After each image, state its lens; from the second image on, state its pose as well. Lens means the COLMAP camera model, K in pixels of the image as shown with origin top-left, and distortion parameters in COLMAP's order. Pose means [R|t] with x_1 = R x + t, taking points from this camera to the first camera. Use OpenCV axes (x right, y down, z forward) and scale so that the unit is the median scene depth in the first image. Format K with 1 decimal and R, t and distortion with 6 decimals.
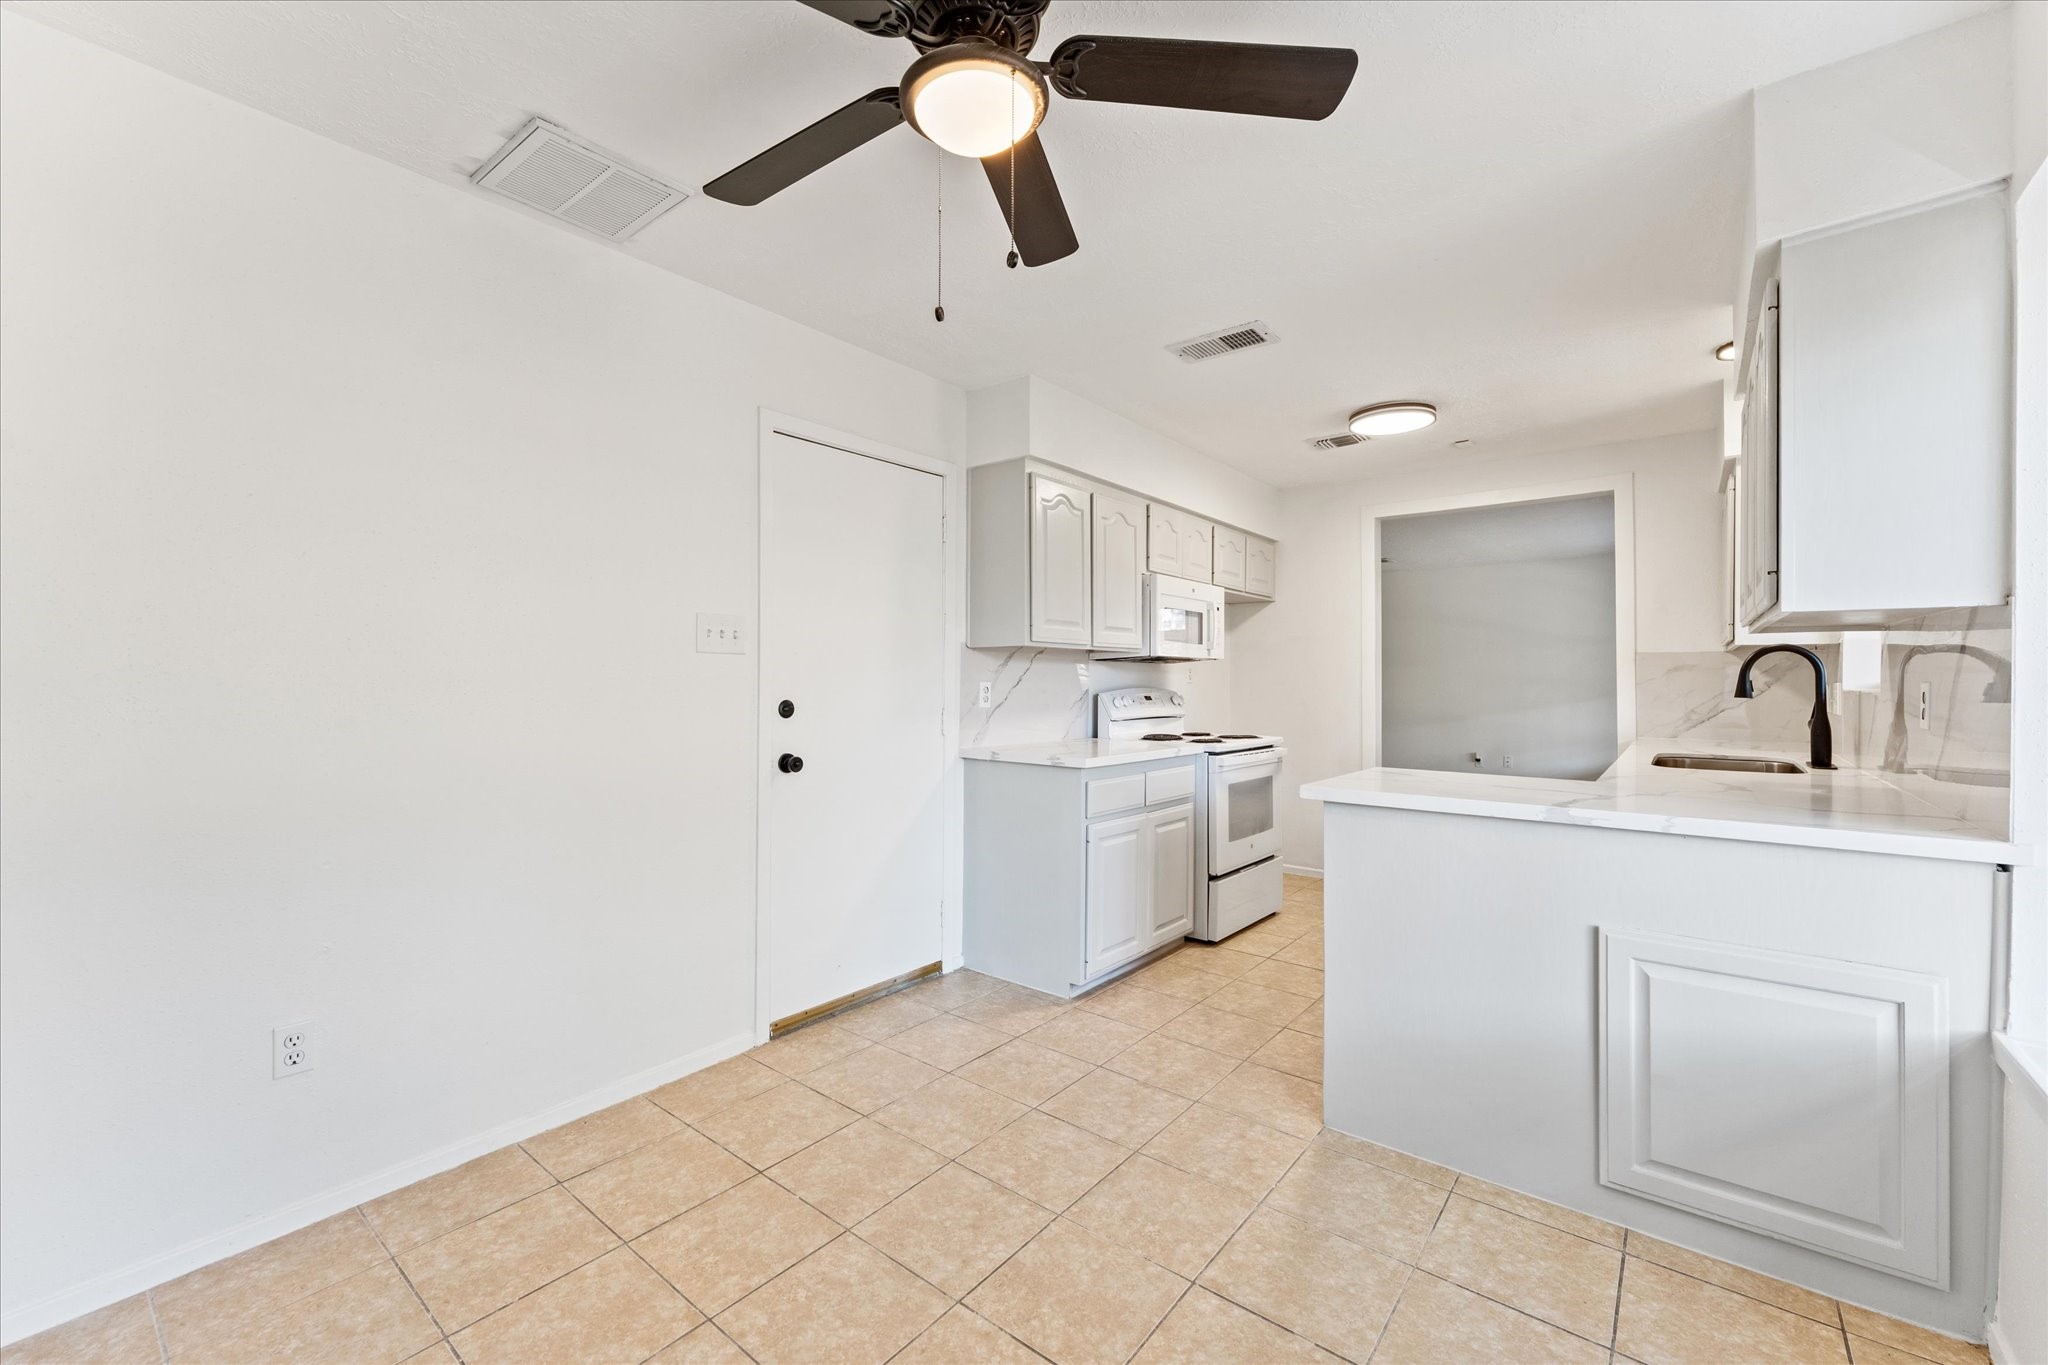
lens RADIAL K [[829.2, 0, 1015.3], [0, 829.2, 682.8], [0, 0, 1]] dist [0.001594, 0.000157]
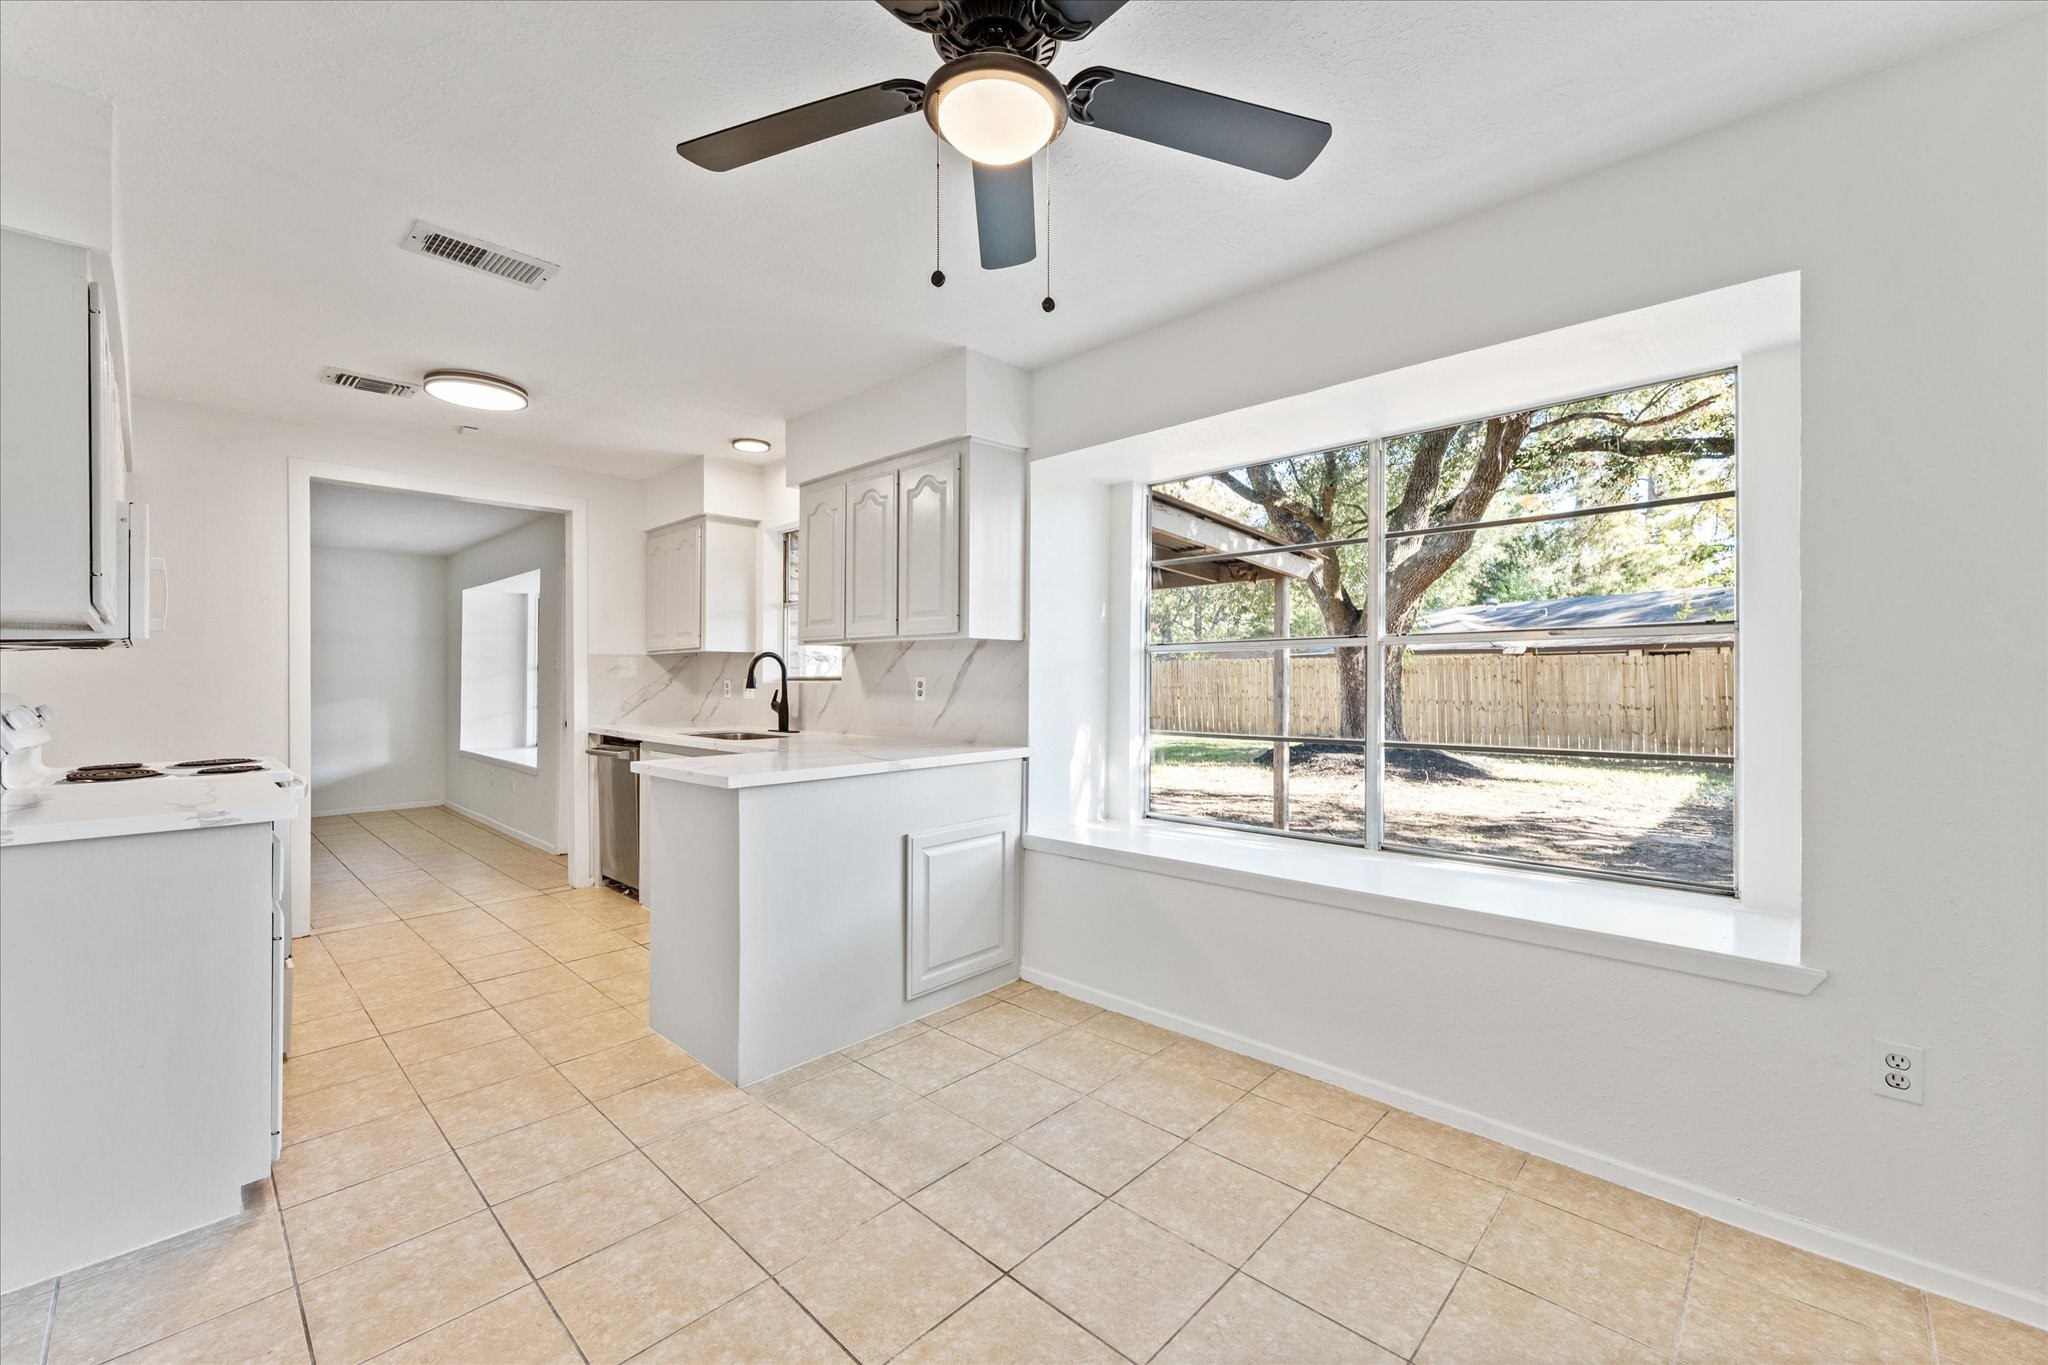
lens RADIAL K [[829.2, 0, 1015.5], [0, 829.2, 678.6], [0, 0, 1]] dist [0.001594, 0.000157]
pose [[0.082054, -0.002884, 0.996624, -0.731810], [0.007318, 0.999971, 0.002291, 0.001724], [-0.996601, 0.007105, 0.082073, 0.600206]]
